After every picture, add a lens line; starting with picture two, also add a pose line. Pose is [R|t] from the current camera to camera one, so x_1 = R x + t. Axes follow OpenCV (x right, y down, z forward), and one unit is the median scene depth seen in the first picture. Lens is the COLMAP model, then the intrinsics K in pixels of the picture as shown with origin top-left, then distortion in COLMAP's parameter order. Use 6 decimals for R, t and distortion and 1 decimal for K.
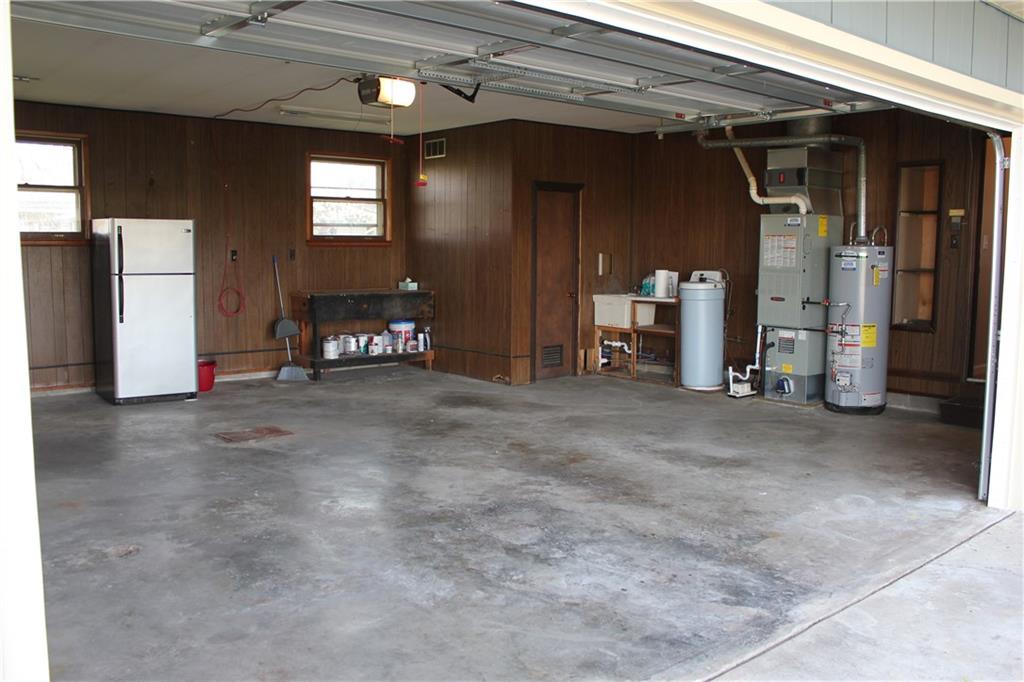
lens RADIAL K [[877.2, 0, 512.6], [0, 877.2, 340.6], [0, 0, 1]] dist [-0.103020, 0.031312]
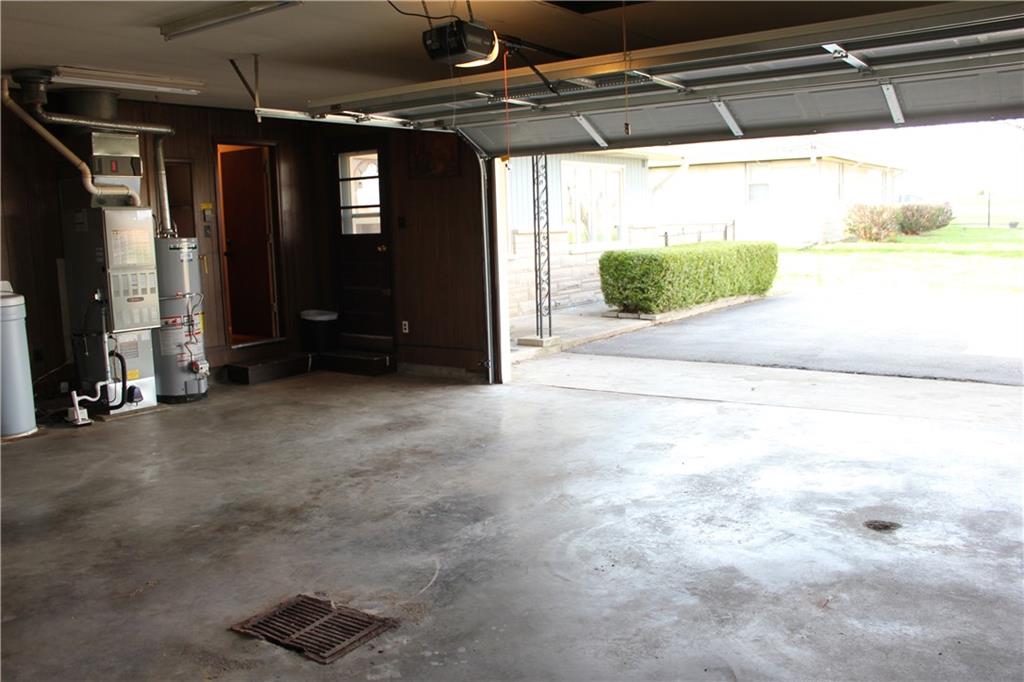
lens RADIAL K [[877.2, 0, 515.9], [0, 877.2, 338.7], [0, 0, 1]] dist [-0.103020, 0.031312]
pose [[-0.231296, -0.129631, 0.964208, -1.053057], [0.134402, 0.977323, 0.163635, -0.161089], [-0.963555, 0.167439, -0.208628, 1.280539]]
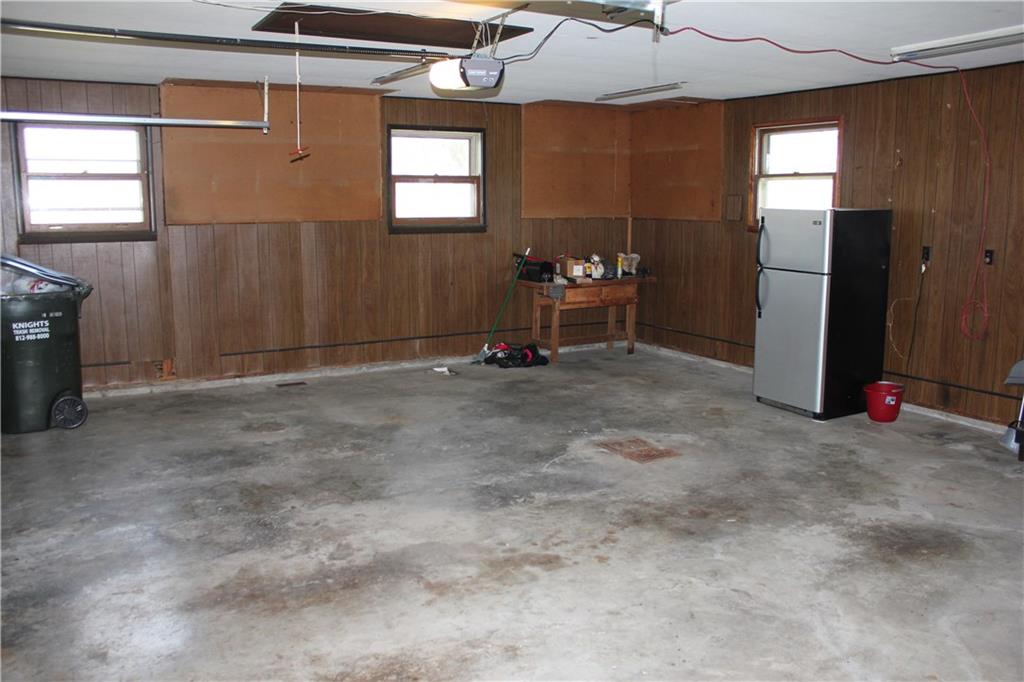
lens RADIAL K [[877.2, 0, 508.9], [0, 877.2, 341.7], [0, 0, 1]] dist [-0.103020, 0.031312]
pose [[-0.204534, 0.145901, -0.967925, 0.793048], [-0.108977, 0.979288, 0.170641, -0.193029], [0.972774, 0.140383, -0.184398, 1.359804]]
